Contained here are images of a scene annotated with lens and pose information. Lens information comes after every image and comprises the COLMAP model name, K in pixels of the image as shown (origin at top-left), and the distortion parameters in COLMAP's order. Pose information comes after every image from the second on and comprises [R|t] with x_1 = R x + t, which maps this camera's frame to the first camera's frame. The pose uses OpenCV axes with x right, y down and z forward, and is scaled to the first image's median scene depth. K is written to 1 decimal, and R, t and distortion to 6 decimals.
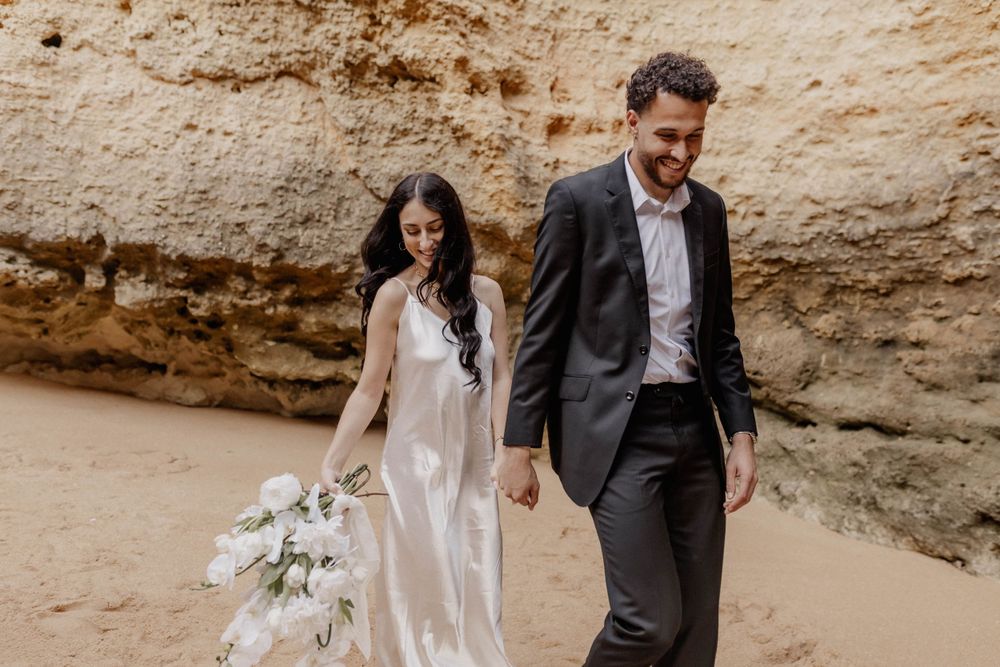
lens RADIAL K [[948.6, 0, 500.1], [0, 948.6, 334.0], [0, 0, 1]] dist [0.007124, 0.000000]
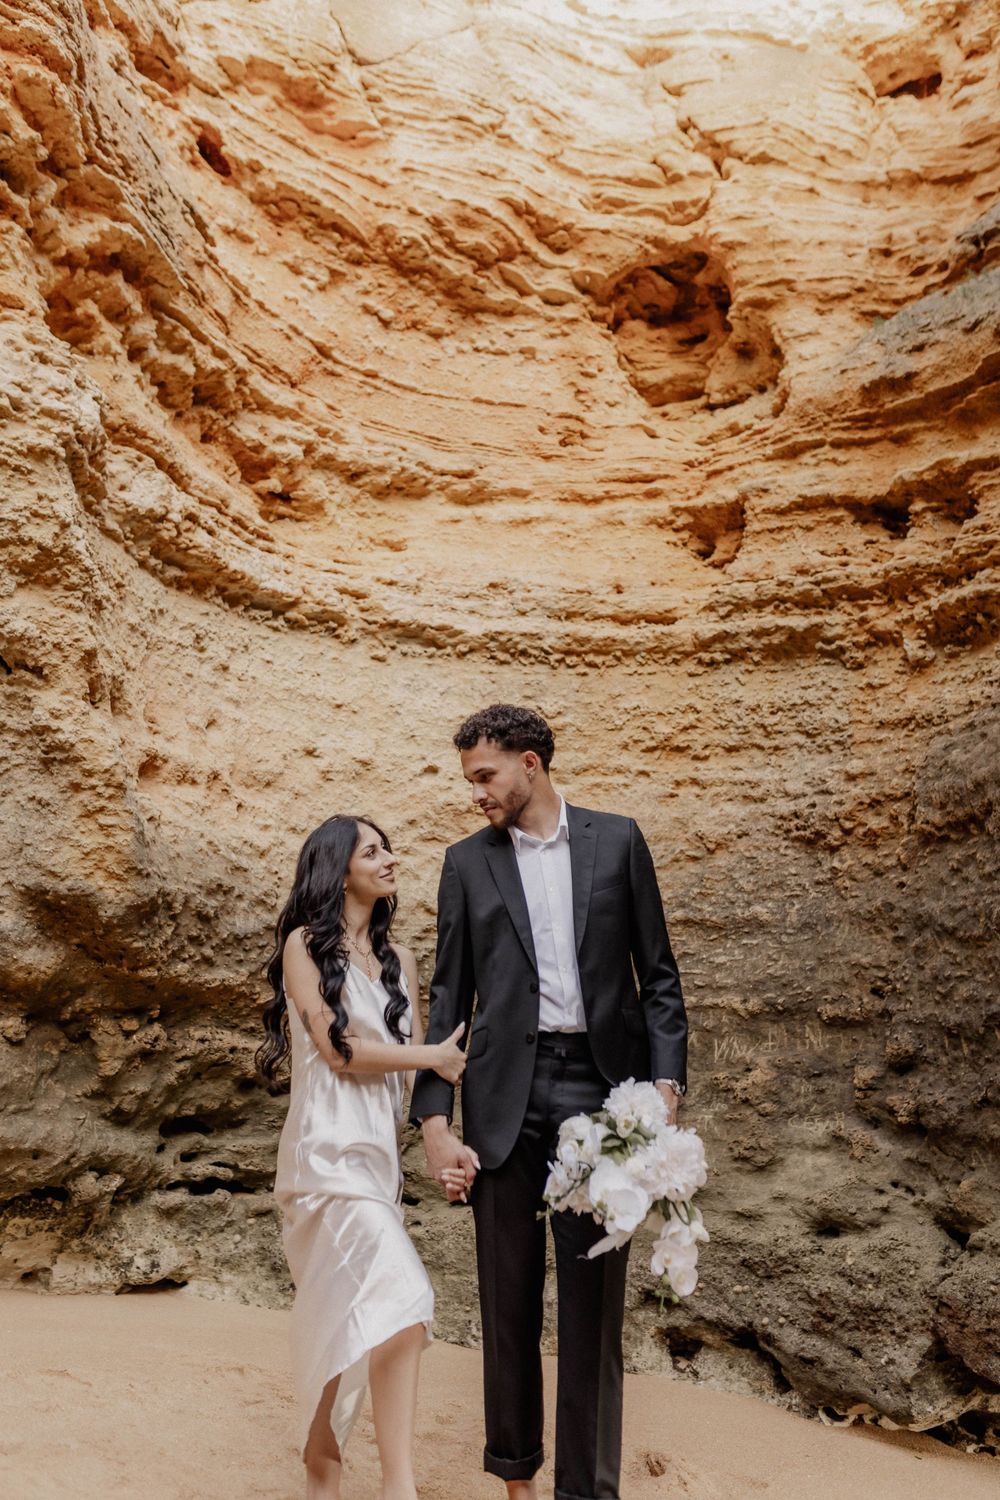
lens RADIAL K [[1422.9, 0, 498.9], [0, 1422.9, 749.7], [0, 0, 1]] dist [0.007124, 0.000000]
pose [[0.725413, 0.177239, 0.665103, -0.481196], [-0.000197, 0.966333, -0.257296, 0.041921], [-0.688314, 0.186515, 0.701025, 0.086825]]
